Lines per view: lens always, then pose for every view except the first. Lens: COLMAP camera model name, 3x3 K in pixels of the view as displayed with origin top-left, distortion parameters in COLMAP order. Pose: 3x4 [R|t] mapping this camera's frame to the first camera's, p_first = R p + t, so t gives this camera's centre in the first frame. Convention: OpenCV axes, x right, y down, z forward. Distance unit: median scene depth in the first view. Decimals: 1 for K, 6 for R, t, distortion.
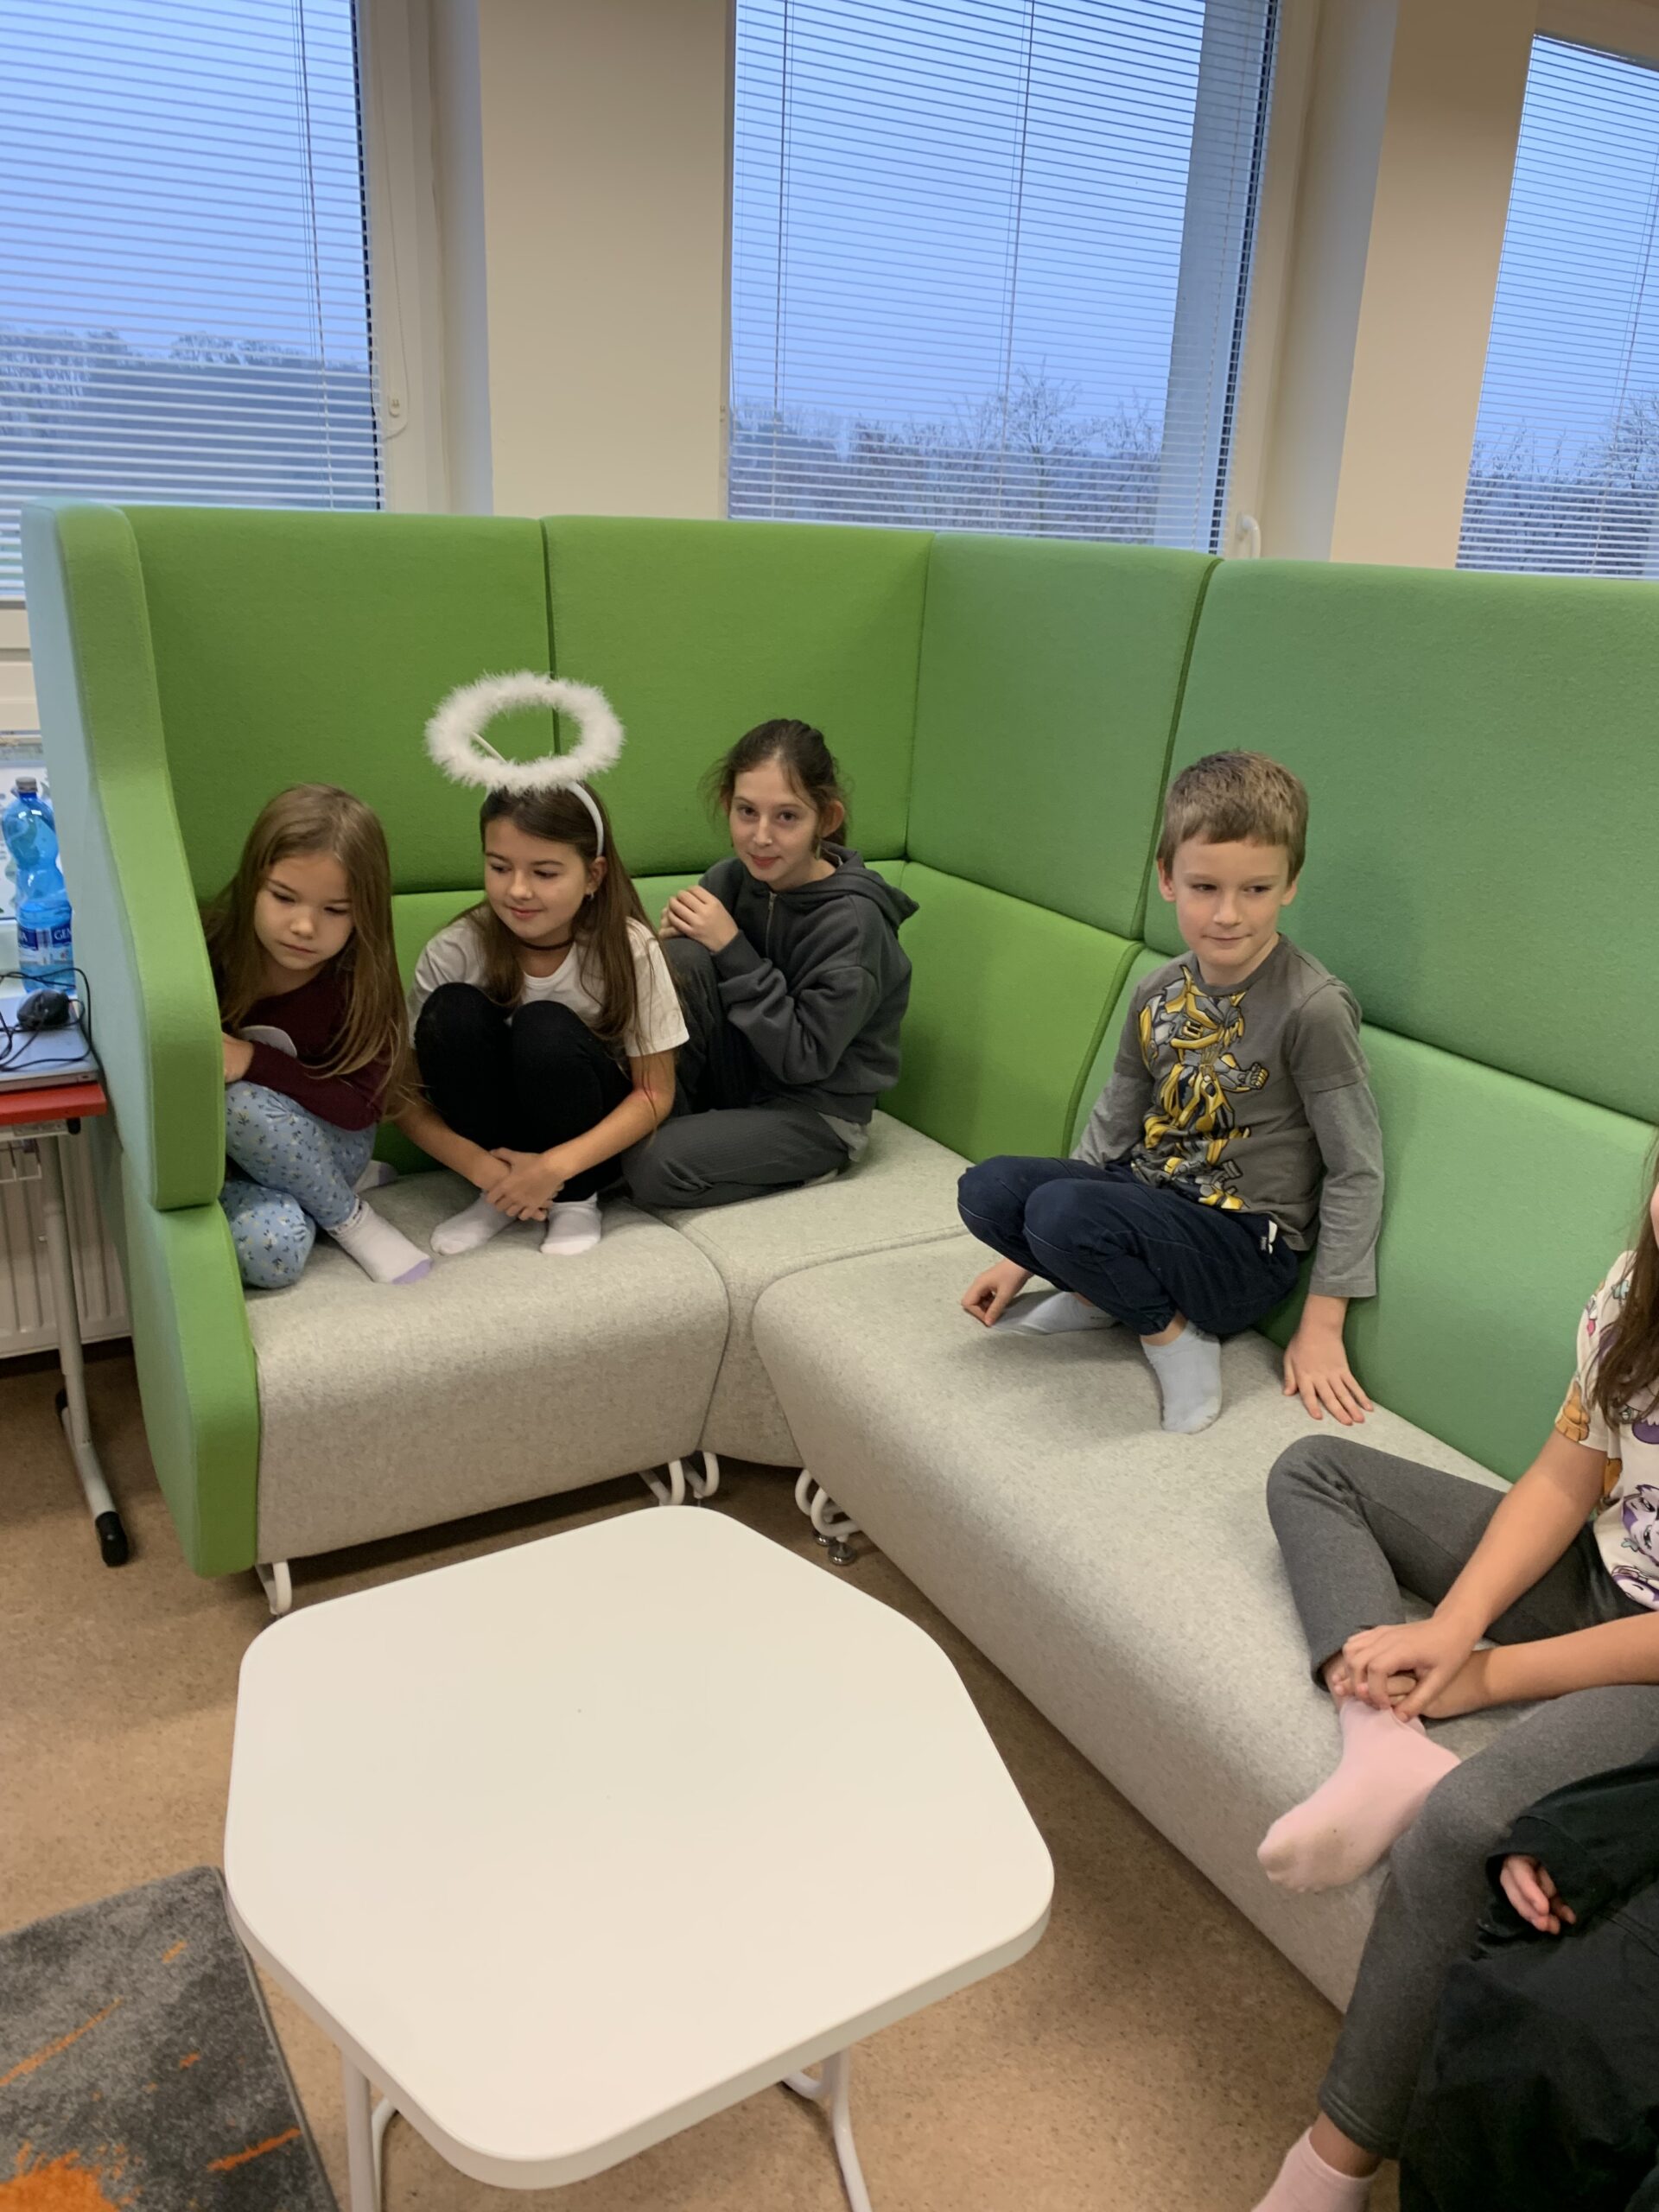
lens RADIAL K [[1702.4, 0, 854.2], [0, 1702.4, 1105.9], [0, 0, 1]] dist [0.008178, 0.002179]
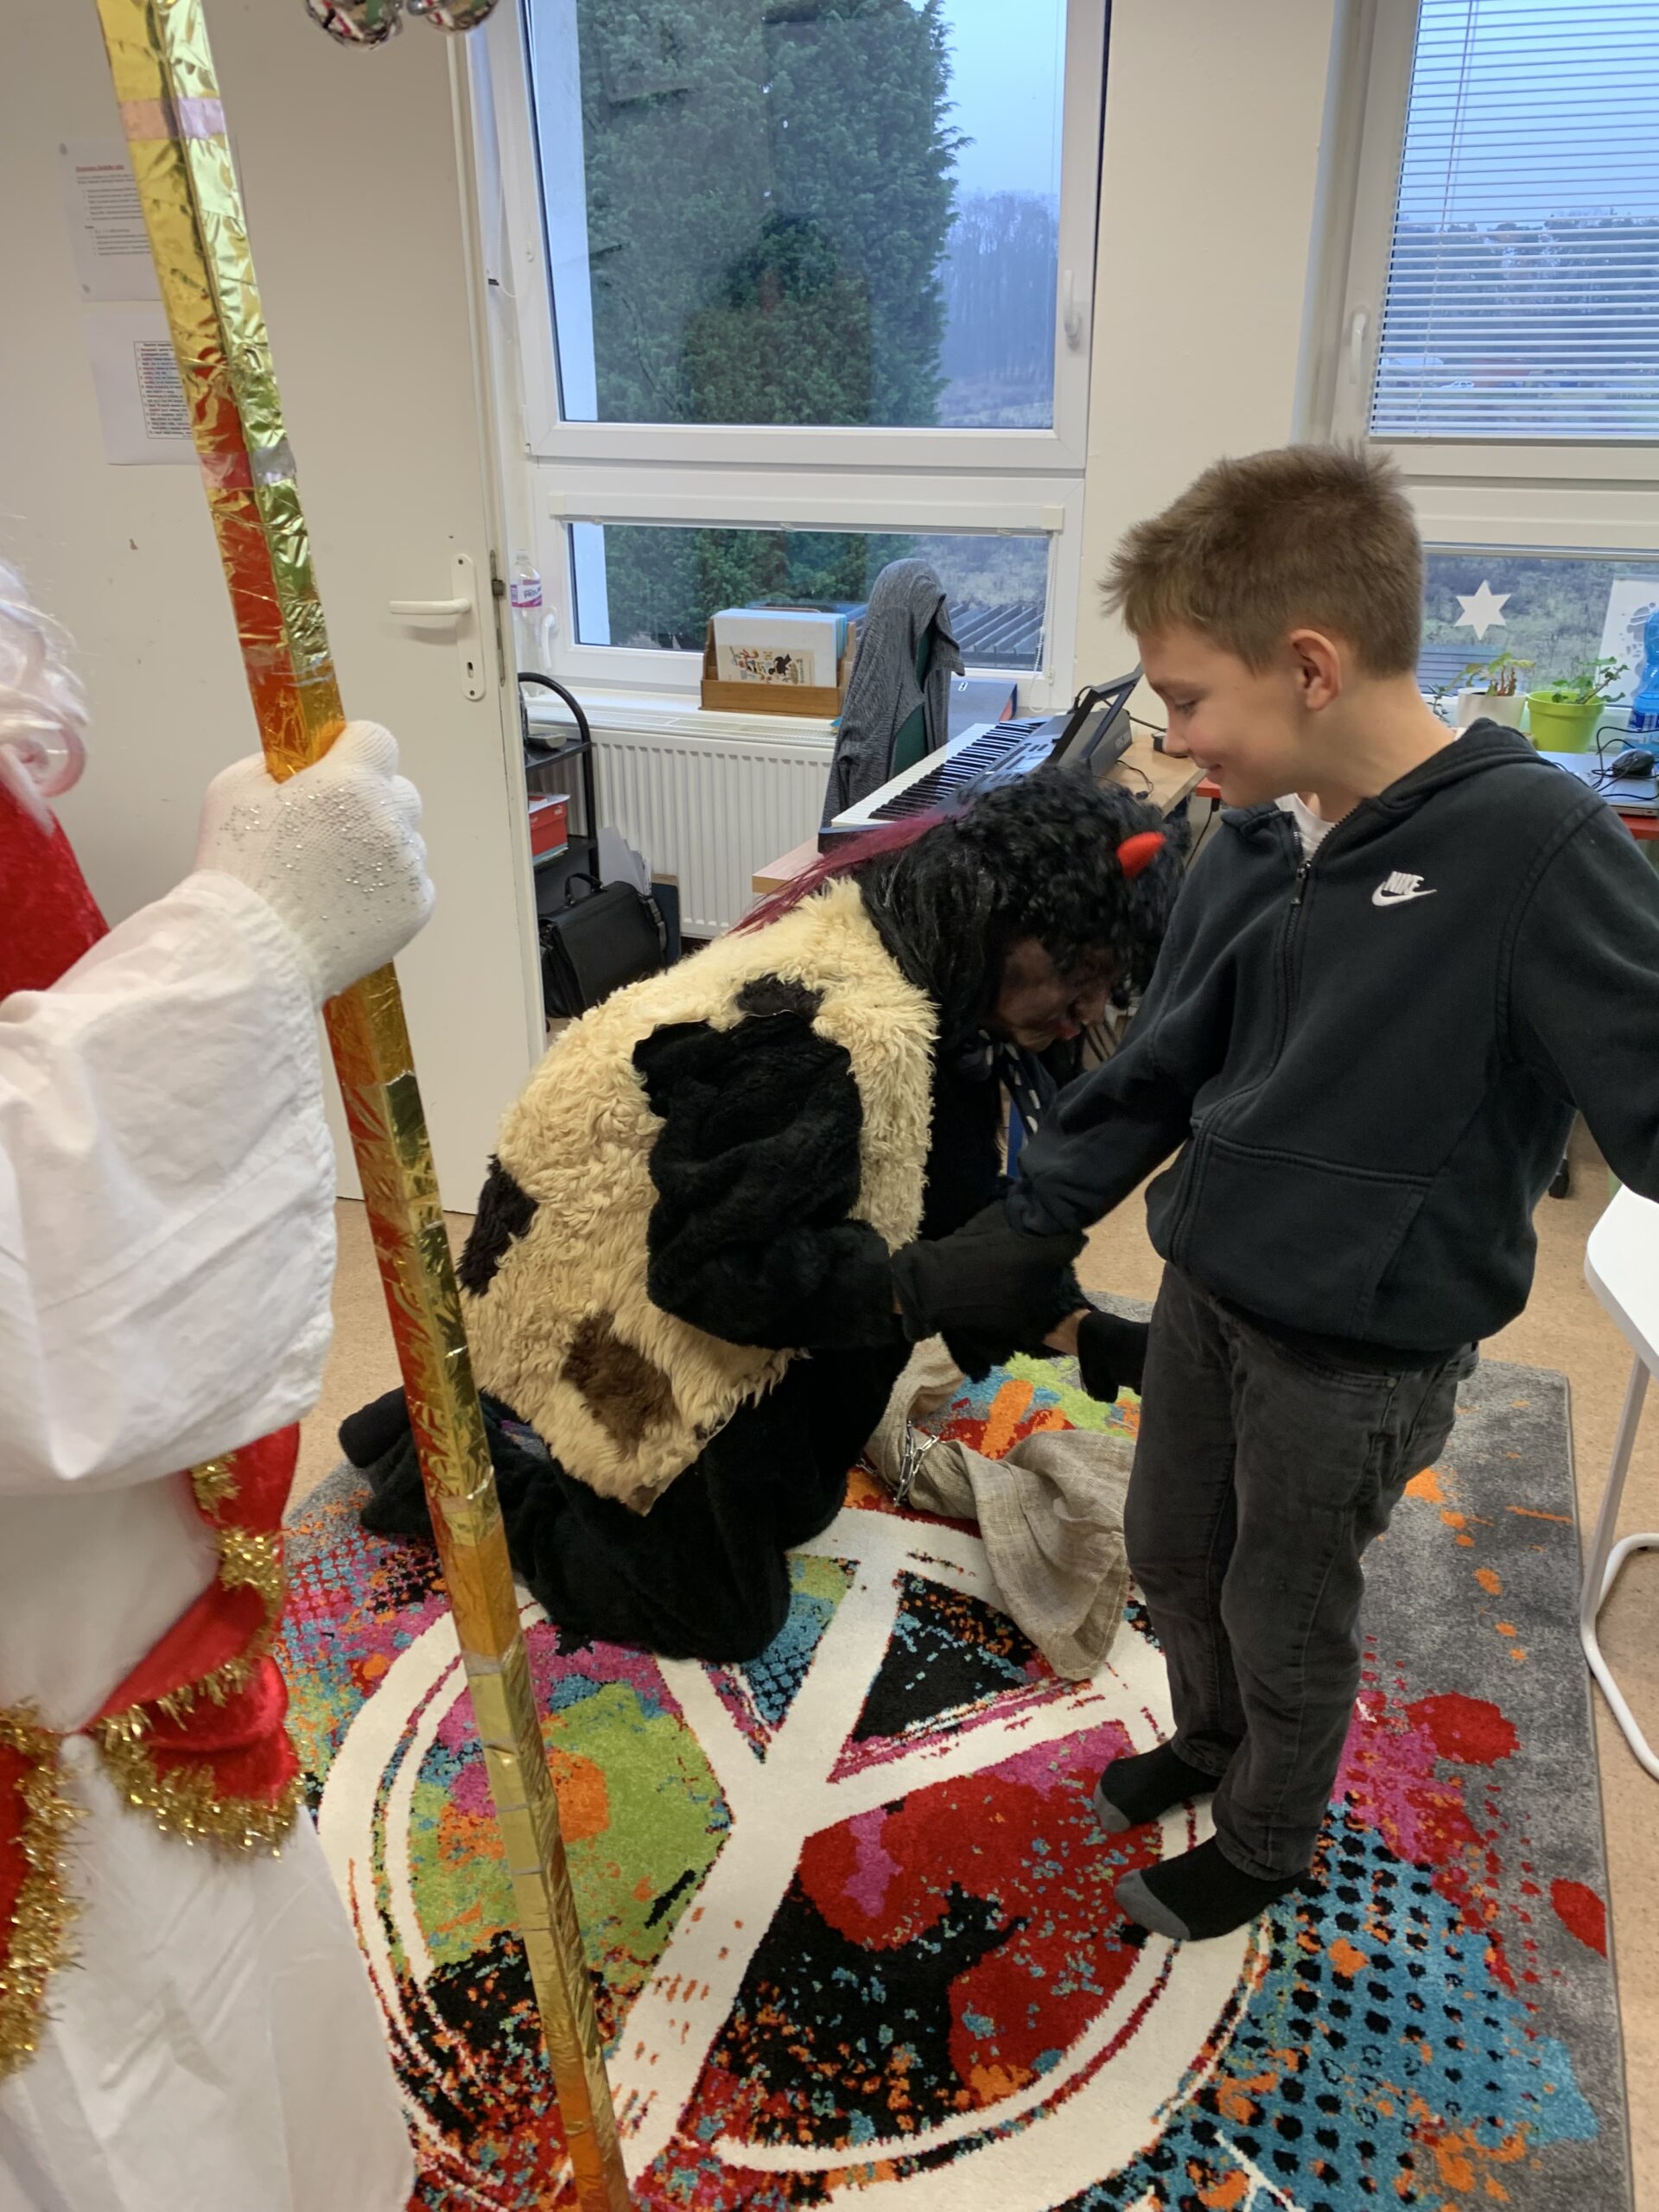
lens RADIAL K [[1691.1, 0, 822.3], [0, 1691.1, 1103.3], [0, 0, 1]] dist [0.013965, -0.008614]
pose [[0.621103, 0.274622, -0.734040, 0.143170], [-0.228706, 0.959342, 0.165396, 0.110144], [0.749617, 0.065151, 0.658658, -0.263107]]
